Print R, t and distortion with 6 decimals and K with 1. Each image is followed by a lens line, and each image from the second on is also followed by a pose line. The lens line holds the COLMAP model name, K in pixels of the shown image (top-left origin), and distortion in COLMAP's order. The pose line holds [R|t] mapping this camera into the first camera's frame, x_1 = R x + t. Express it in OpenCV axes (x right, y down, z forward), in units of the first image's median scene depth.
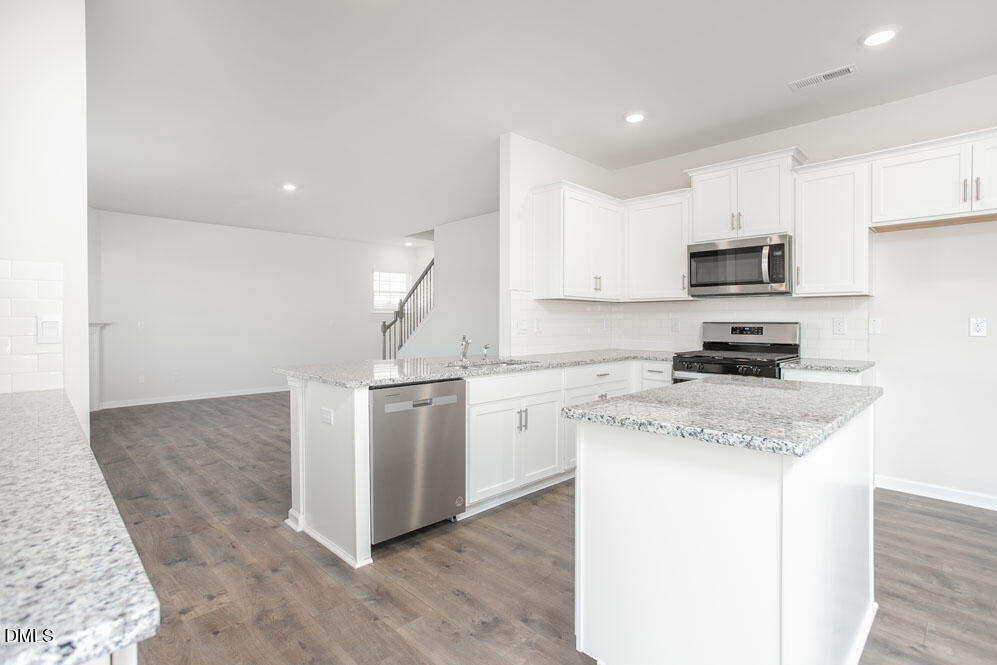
lens RADIAL K [[481.3, 0, 501.1], [0, 481.3, 327.8], [0, 0, 1]] dist [-0.018826, 0.006119]
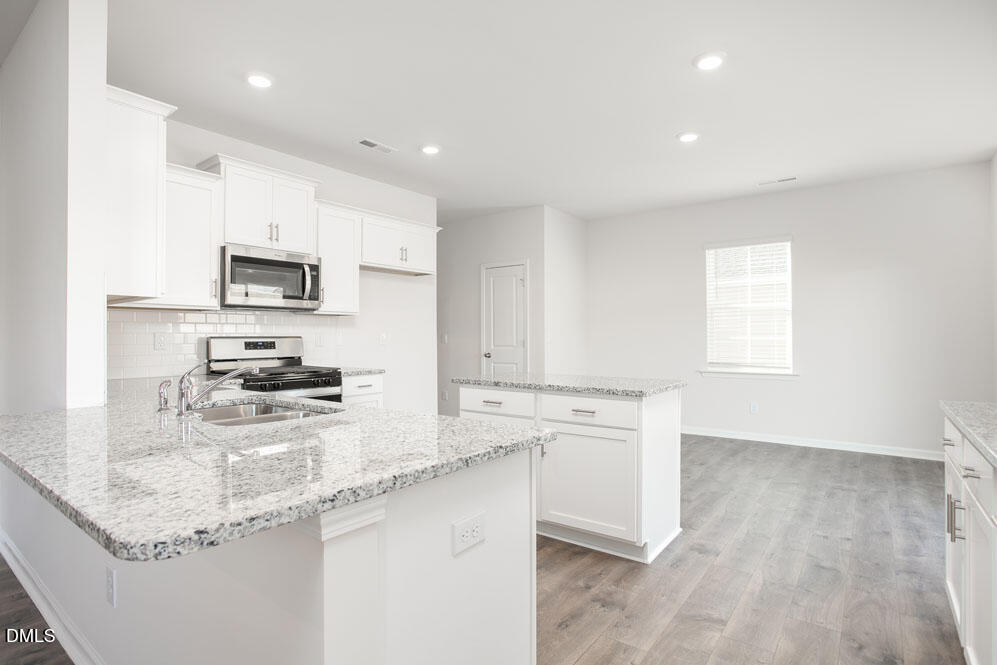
lens RADIAL K [[506.9, 0, 499.9], [0, 506.9, 333.3], [0, 0, 1]] dist [0.001675, 0.000173]
pose [[-0.133149, 0.001808, 0.991094, -0.600715], [0.014095, 0.999901, 0.000070, -0.012410], [-0.990996, 0.013979, -0.133162, 0.706210]]
